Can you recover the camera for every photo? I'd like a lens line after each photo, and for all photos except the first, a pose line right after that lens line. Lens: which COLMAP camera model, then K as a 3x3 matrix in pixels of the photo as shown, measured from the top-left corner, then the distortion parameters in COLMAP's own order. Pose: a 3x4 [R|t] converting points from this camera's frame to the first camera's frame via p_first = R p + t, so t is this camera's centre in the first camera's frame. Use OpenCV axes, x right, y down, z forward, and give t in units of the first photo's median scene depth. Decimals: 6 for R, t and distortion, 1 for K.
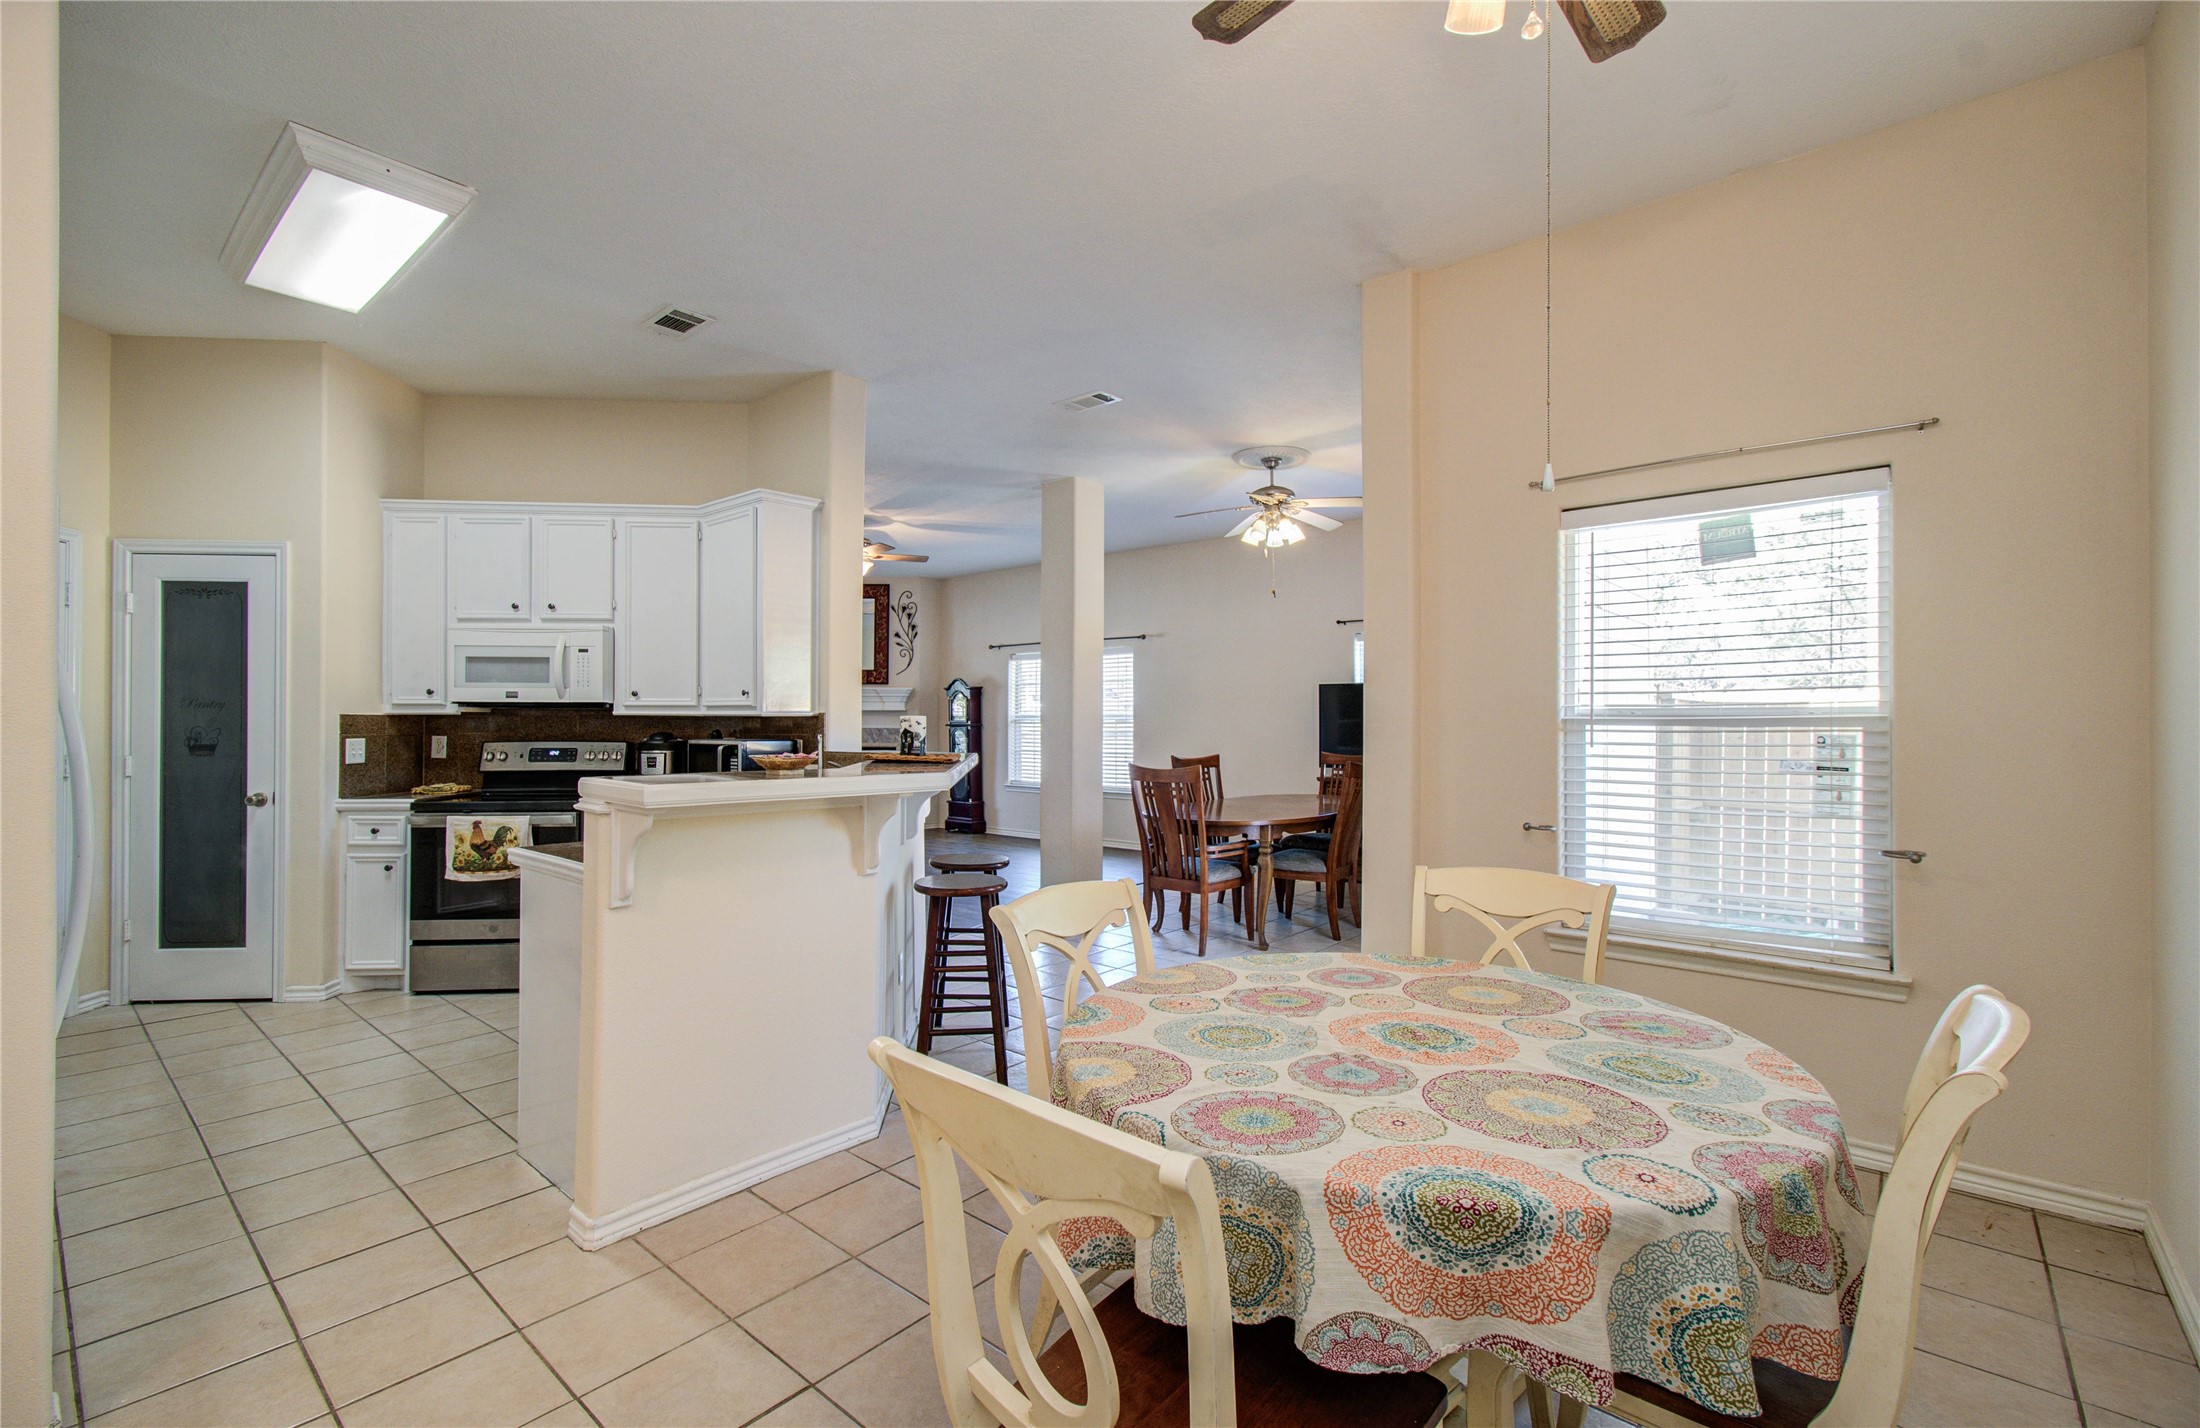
lens RADIAL K [[950.9, 0, 1103.8], [0, 950.9, 717.6], [0, 0, 1]] dist [-0.003206, 0.000333]
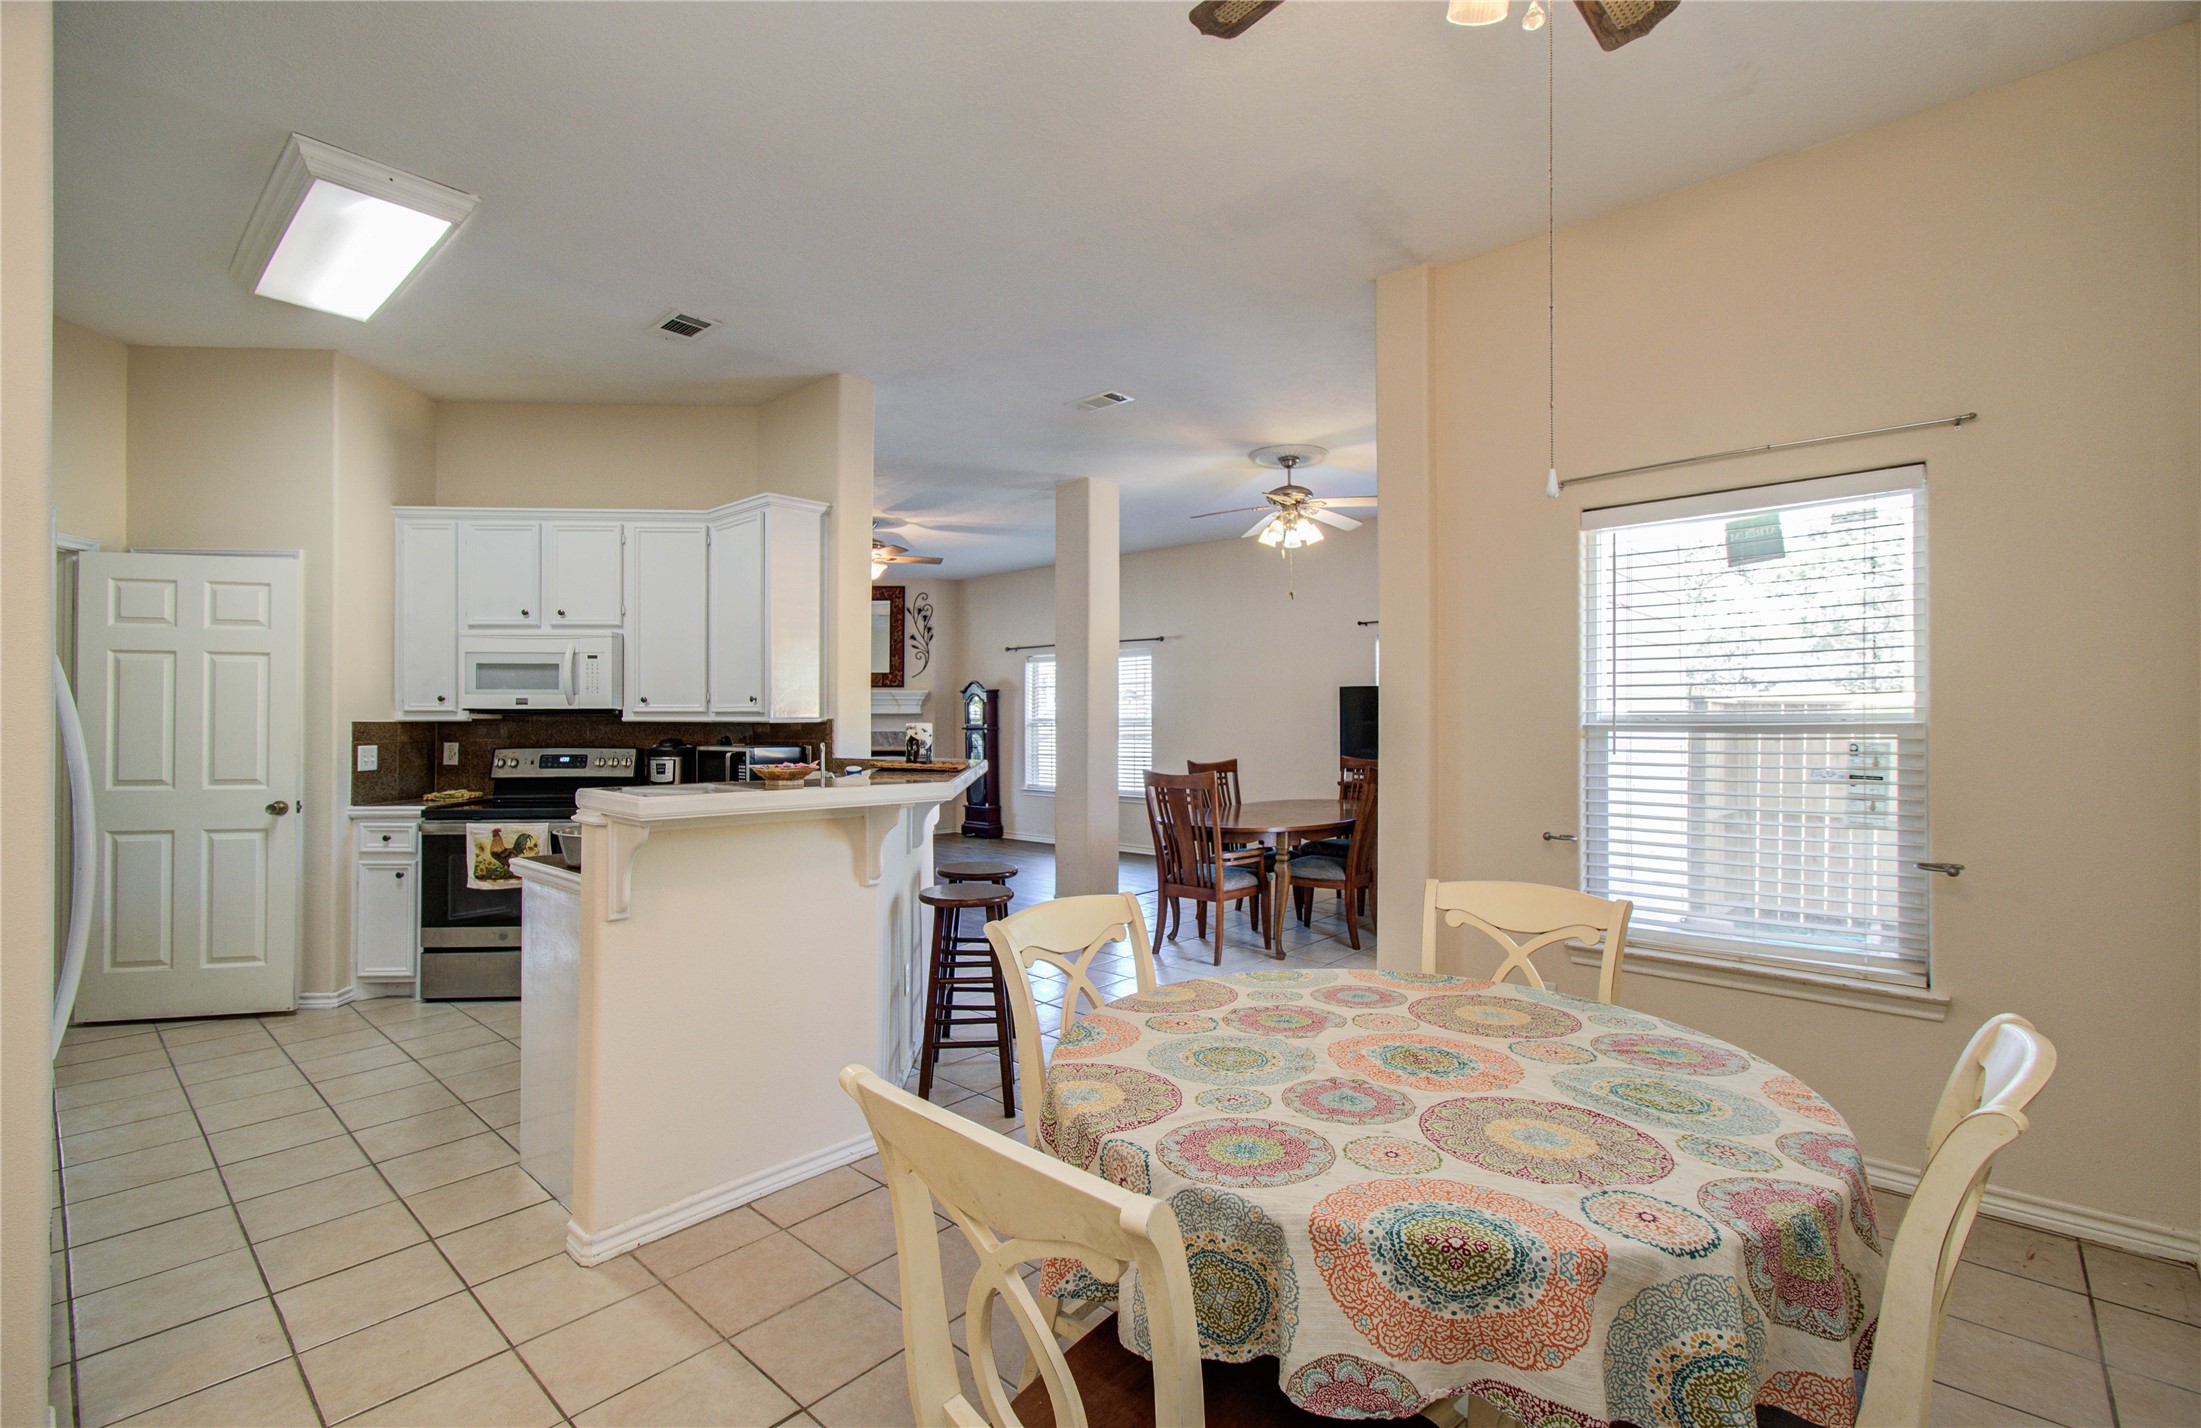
lens RADIAL K [[964.1, 0, 1103.2], [0, 964.1, 717.6], [0, 0, 1]] dist [-0.002971, 0.000115]
pose [[0.999717, -0.002049, -0.023704, 0.016755], [0.002020, 0.999997, -0.001267, -0.006955], [0.023707, 0.001219, 0.999718, 0.005365]]
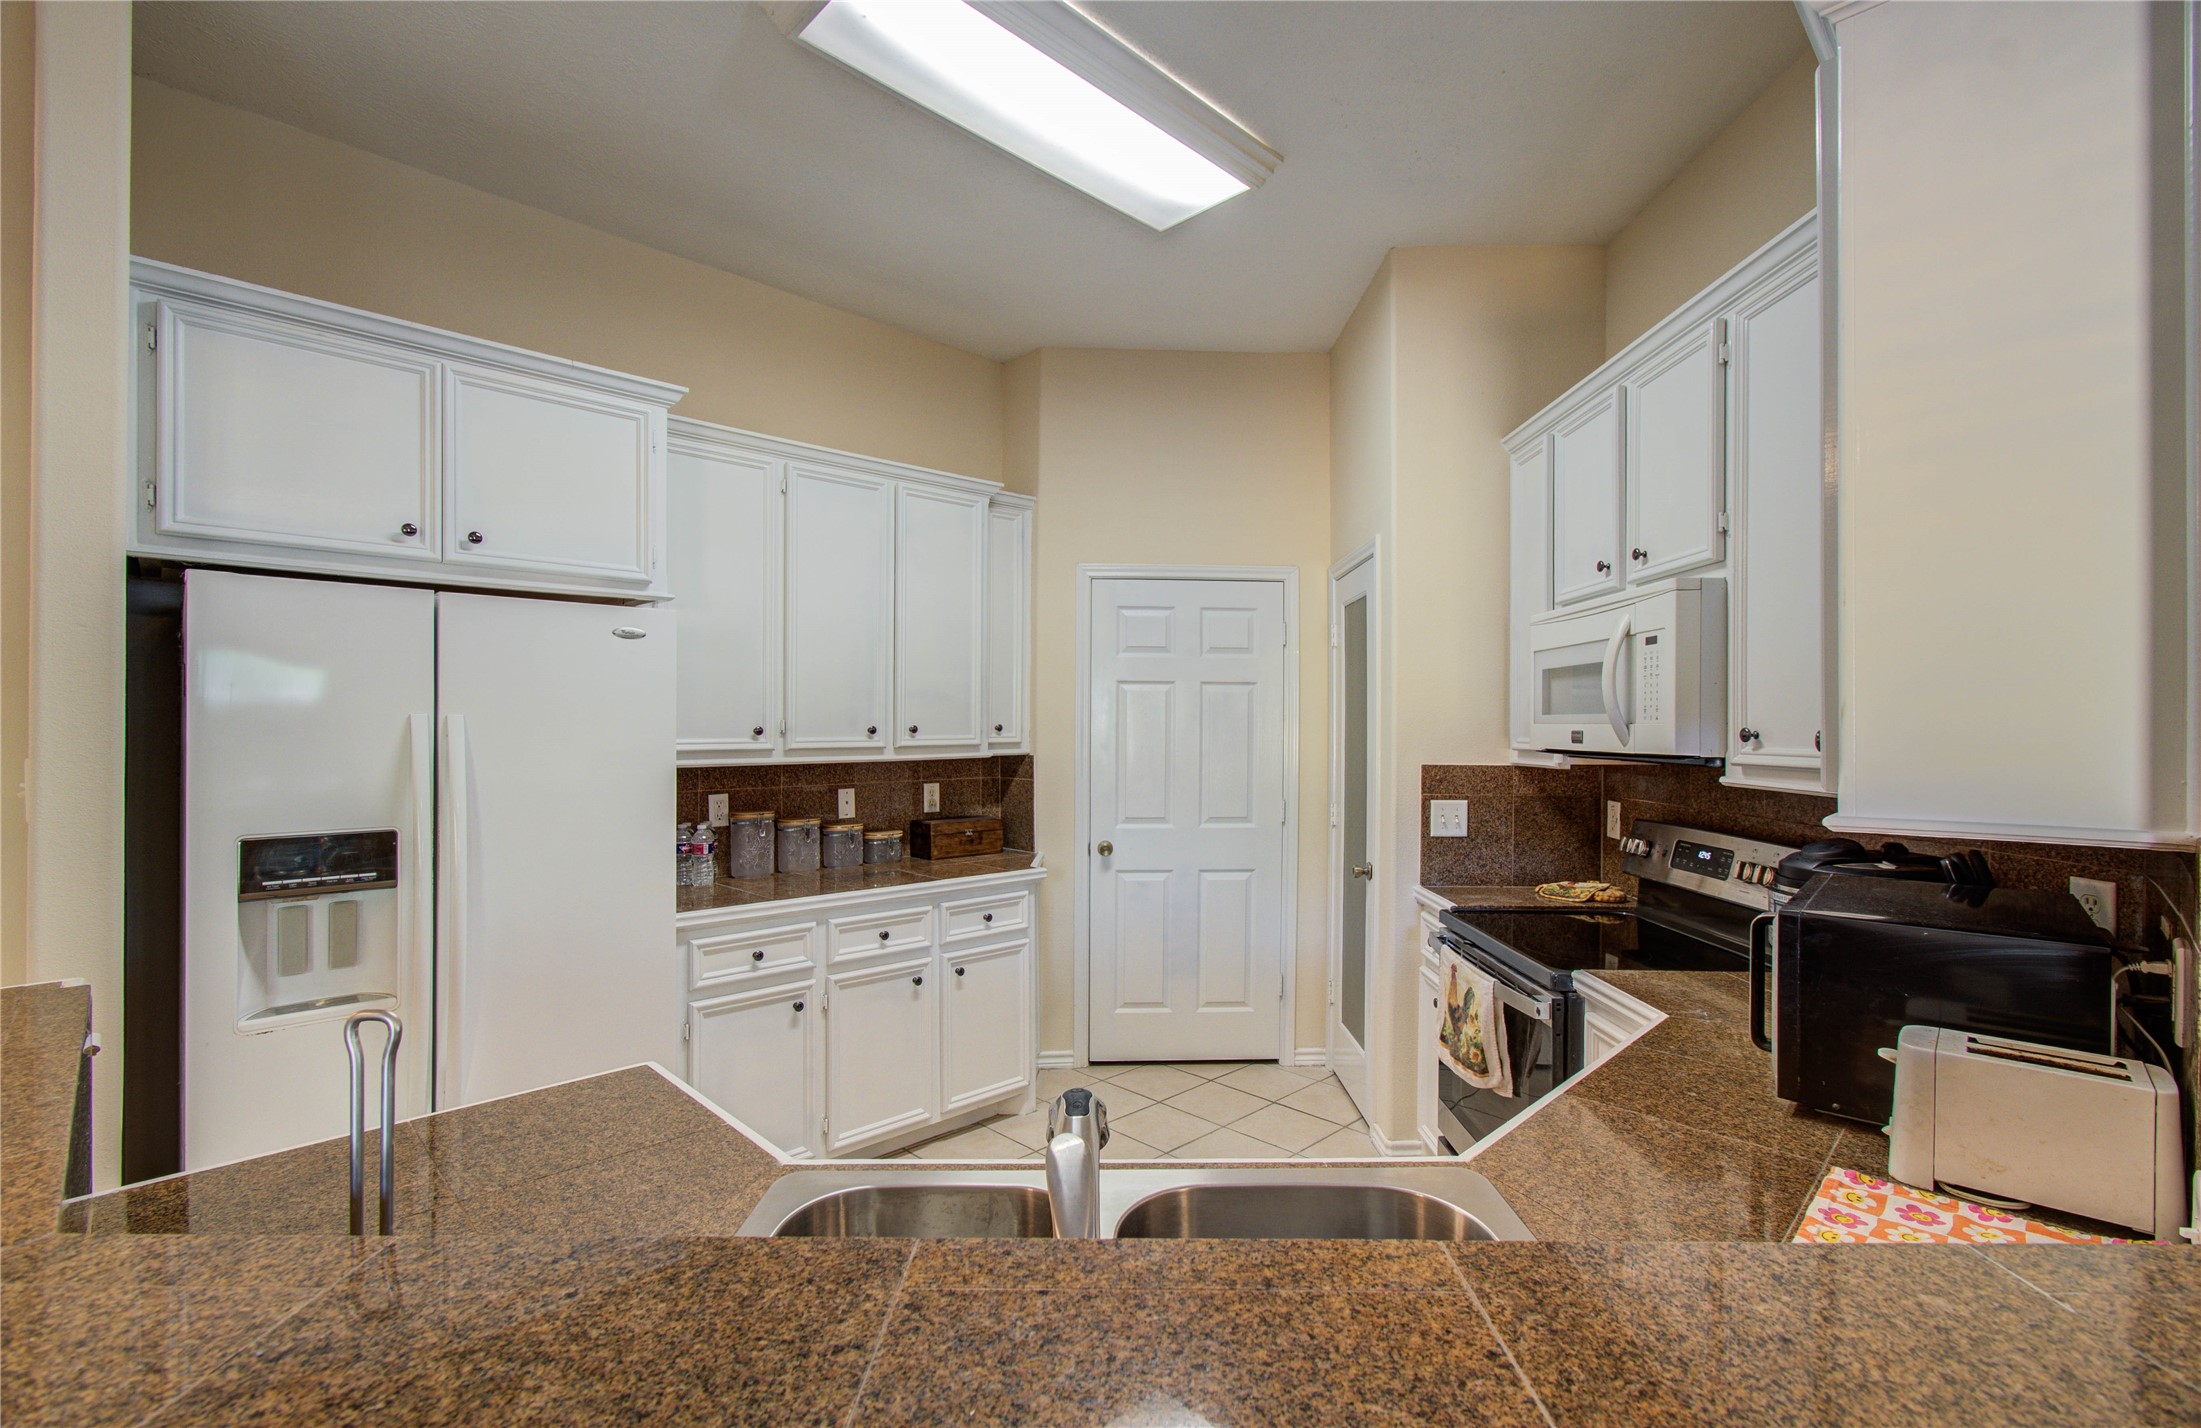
lens RADIAL K [[964.1, 0, 1103.2], [0, 964.1, 717.6], [0, 0, 1]] dist [-0.002971, 0.000115]
pose [[-0.075124, -0.010878, -0.997115, -0.110853], [-0.001561, 0.999941, -0.010791, -0.043949], [0.997173, 0.000746, -0.075136, 1.188926]]
